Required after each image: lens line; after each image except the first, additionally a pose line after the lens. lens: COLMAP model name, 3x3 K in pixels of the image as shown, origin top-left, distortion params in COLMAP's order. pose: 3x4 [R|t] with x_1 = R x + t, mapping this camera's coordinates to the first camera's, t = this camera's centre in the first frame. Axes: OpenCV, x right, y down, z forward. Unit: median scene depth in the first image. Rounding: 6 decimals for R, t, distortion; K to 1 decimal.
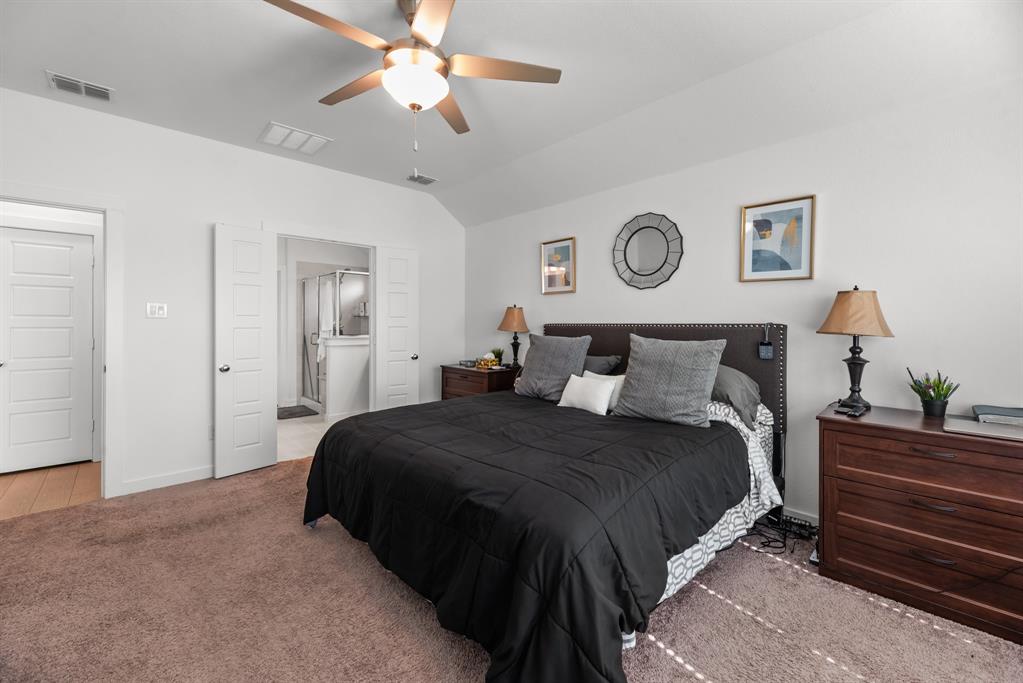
lens RADIAL K [[414.2, 0, 502.7], [0, 414.2, 333.2], [0, 0, 1]] dist [0.003718, -0.001129]
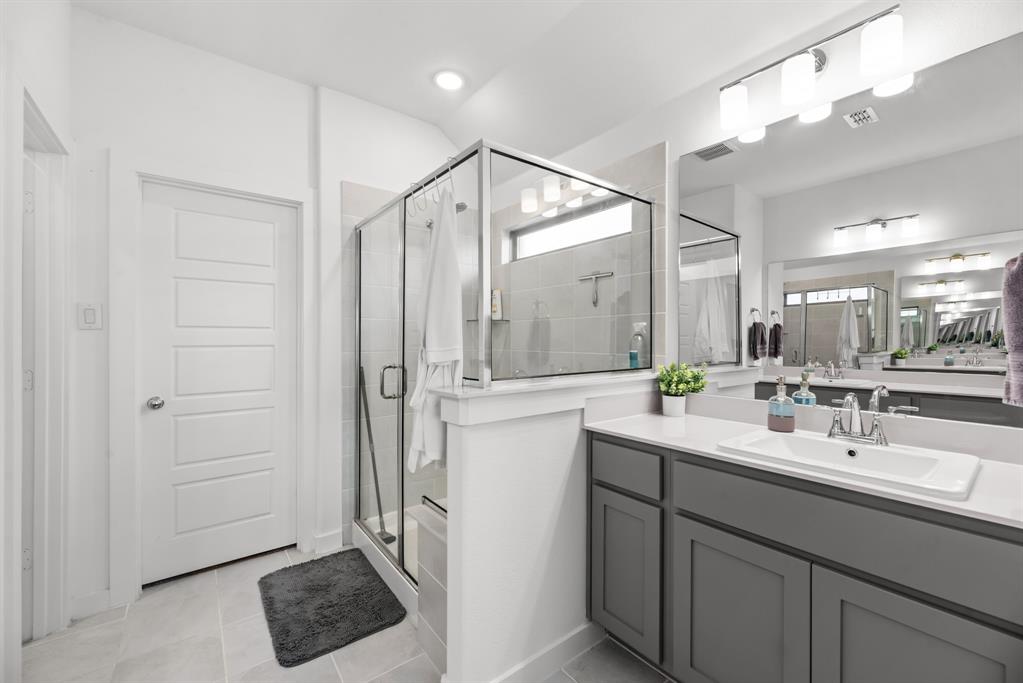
lens RADIAL K [[414.2, 0, 506.7], [0, 414.2, 339.6], [0, 0, 1]] dist [0.003718, -0.001129]
pose [[0.996717, 0.000555, -0.080960, -0.304418], [-0.001291, 0.999958, -0.009038, -0.018429], [0.080951, 0.009113, 0.996676, 0.610956]]
